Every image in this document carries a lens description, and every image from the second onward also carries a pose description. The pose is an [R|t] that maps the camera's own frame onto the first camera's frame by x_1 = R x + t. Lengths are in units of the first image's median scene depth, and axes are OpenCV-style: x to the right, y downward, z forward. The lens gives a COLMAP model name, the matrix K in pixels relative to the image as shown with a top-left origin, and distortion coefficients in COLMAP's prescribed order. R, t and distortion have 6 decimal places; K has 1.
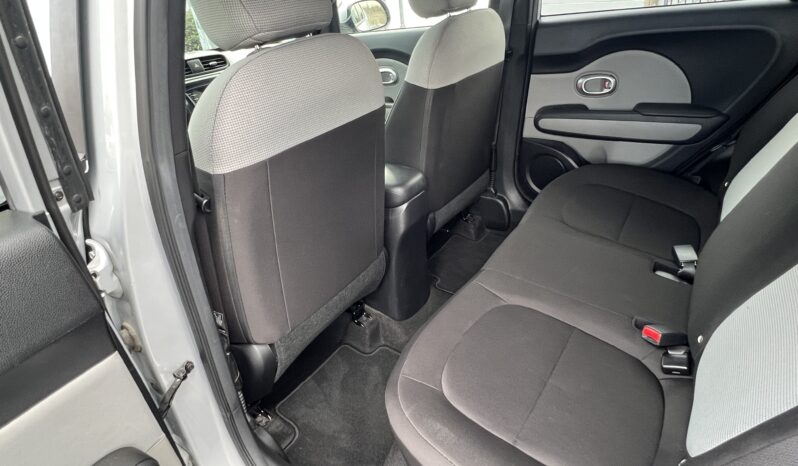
lens RADIAL K [[474.2, 0, 400.6], [0, 474.2, 234.4], [0, 0, 1]] dist [-0.006012, 0.000899]
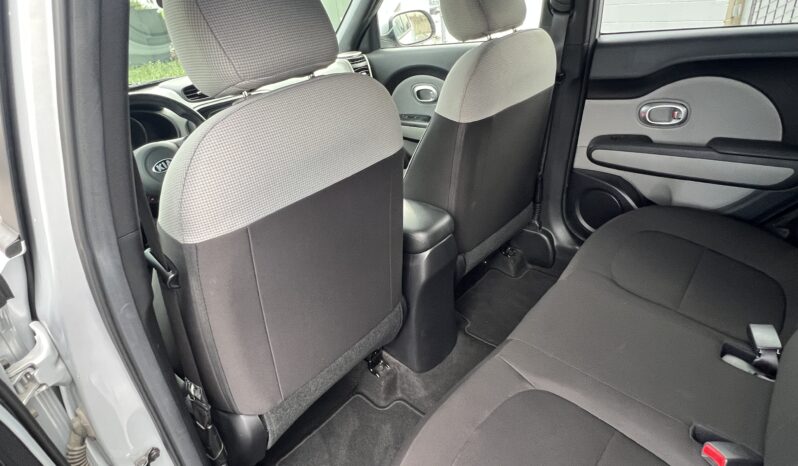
lens RADIAL K [[474.2, 0, 397.1], [0, 474.2, 231.5], [0, 0, 1]] dist [-0.006012, 0.000899]
pose [[0.991881, 0.050591, -0.116674, 0.050561], [-0.050429, 0.998718, 0.004342, -0.094721], [0.116744, 0.001577, 0.993161, 0.100567]]
